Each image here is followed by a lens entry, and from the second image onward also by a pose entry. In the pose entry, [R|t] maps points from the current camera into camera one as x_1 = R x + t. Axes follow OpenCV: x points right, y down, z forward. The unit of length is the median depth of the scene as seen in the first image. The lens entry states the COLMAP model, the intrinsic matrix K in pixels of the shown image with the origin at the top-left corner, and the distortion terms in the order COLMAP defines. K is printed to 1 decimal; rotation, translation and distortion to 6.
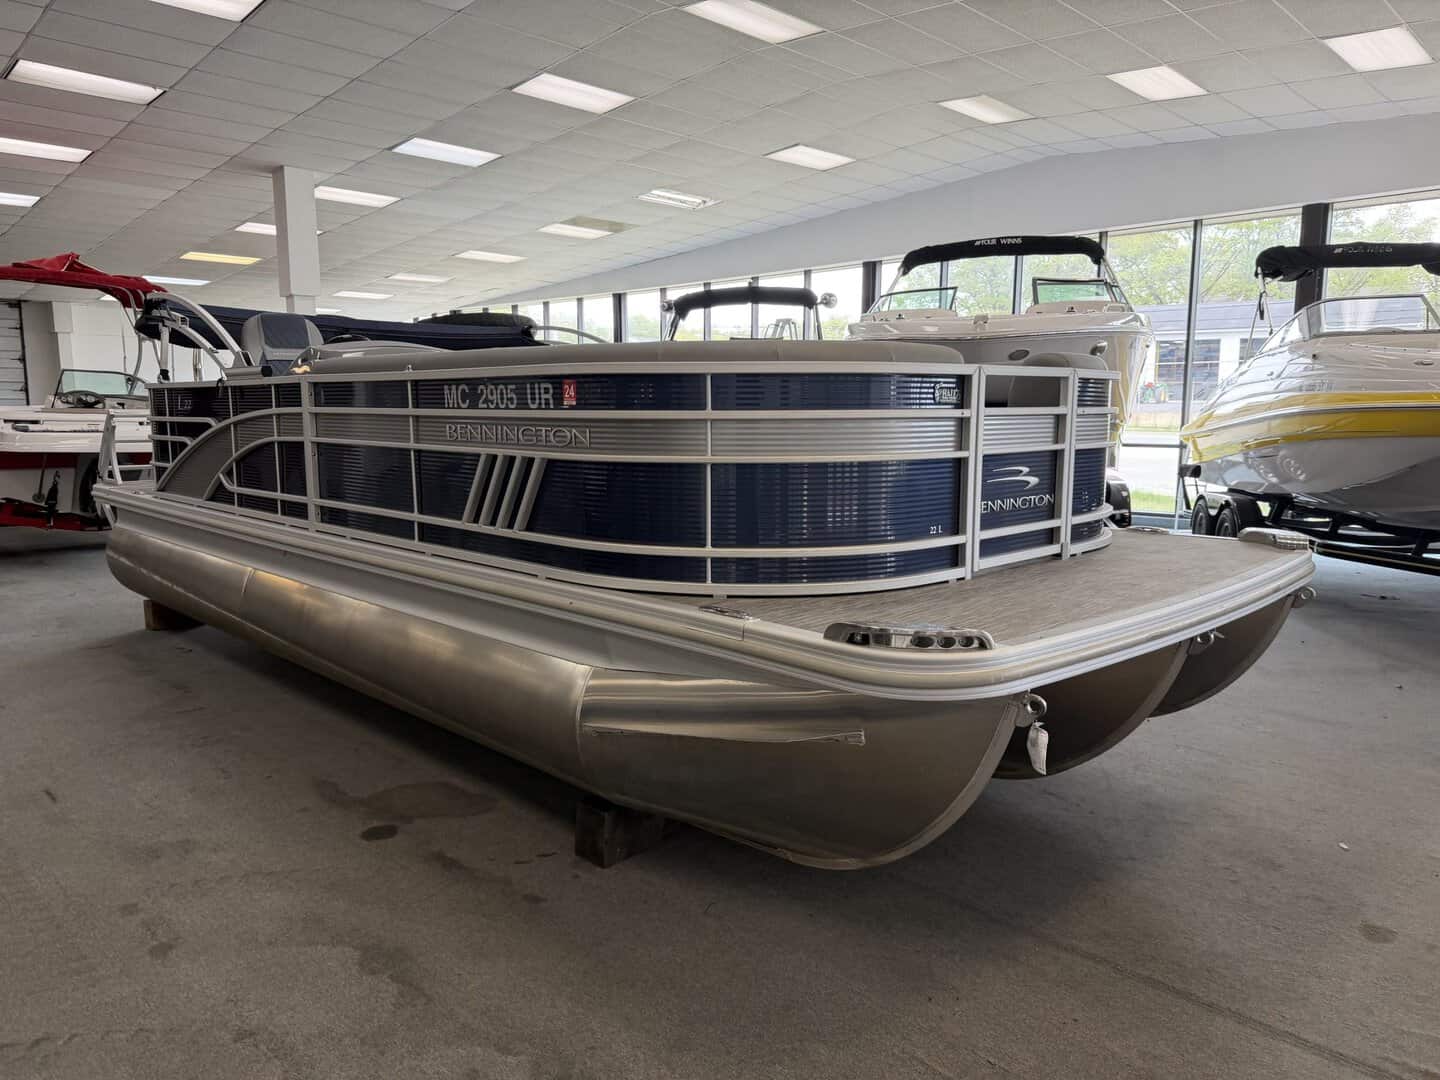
lens RADIAL K [[1092.3, 0, 721.1], [0, 1092.3, 542.8], [0, 0, 1]] dist [0.043176, -0.057493]
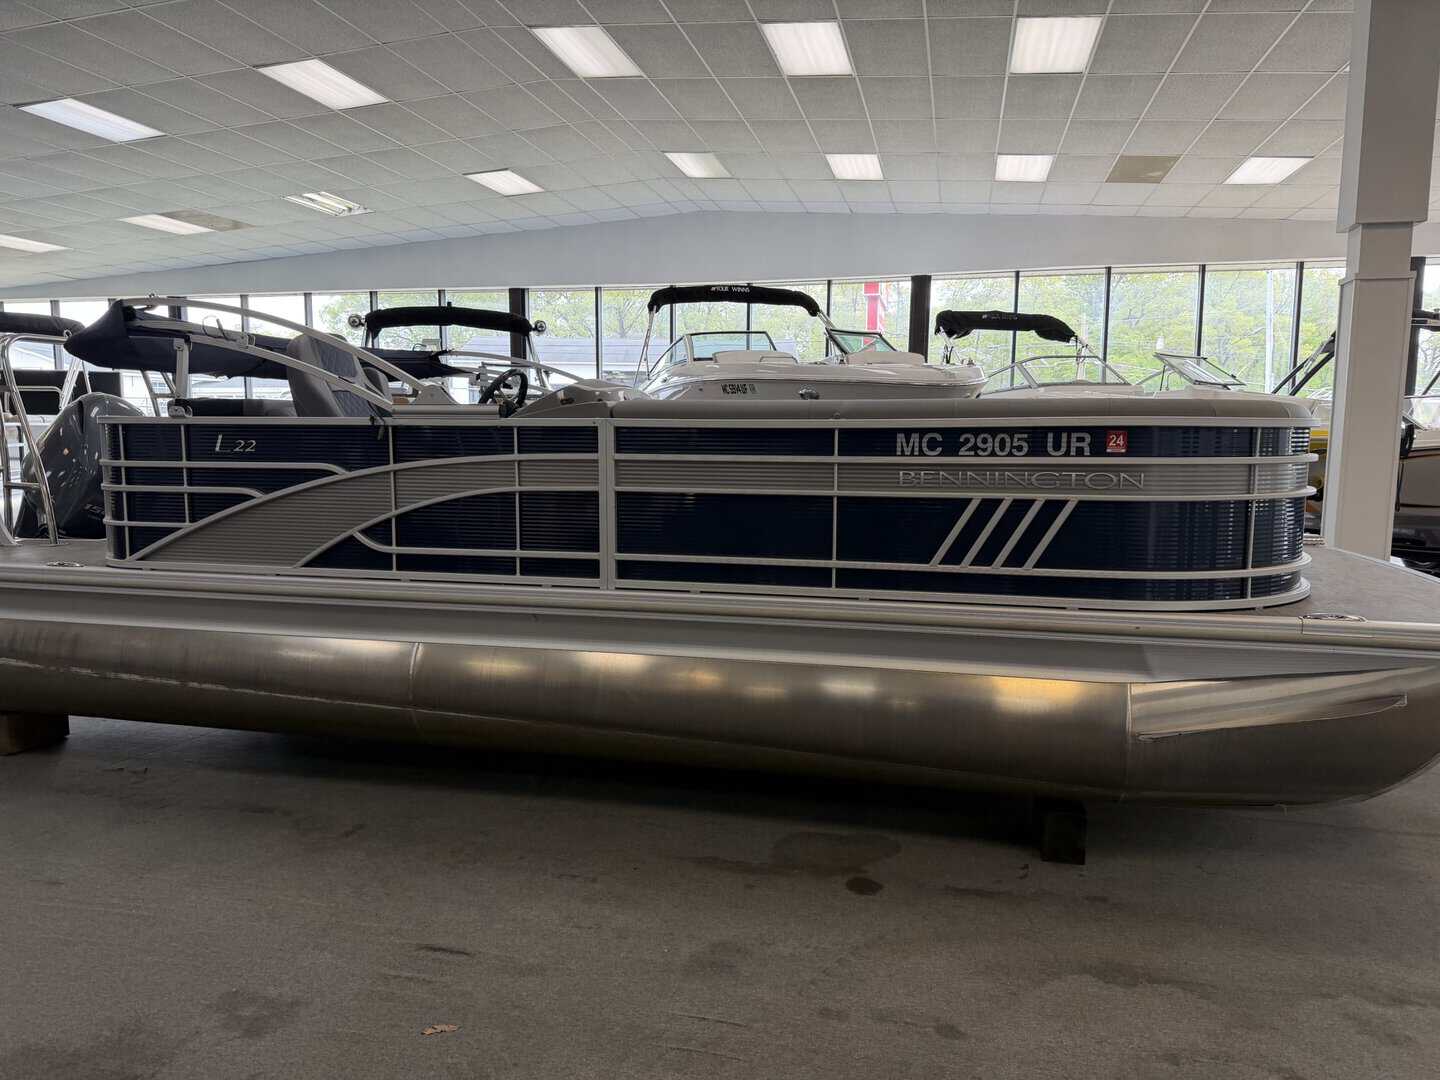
lens RADIAL K [[1092.3, 0, 718.0], [0, 1092.3, 542.1], [0, 0, 1]] dist [0.043176, -0.057493]
pose [[0.824269, -0.057294, 0.563292, -0.977470], [0.067687, 0.997704, 0.002433, -0.056309], [-0.562138, 0.036122, 0.826254, 0.256739]]
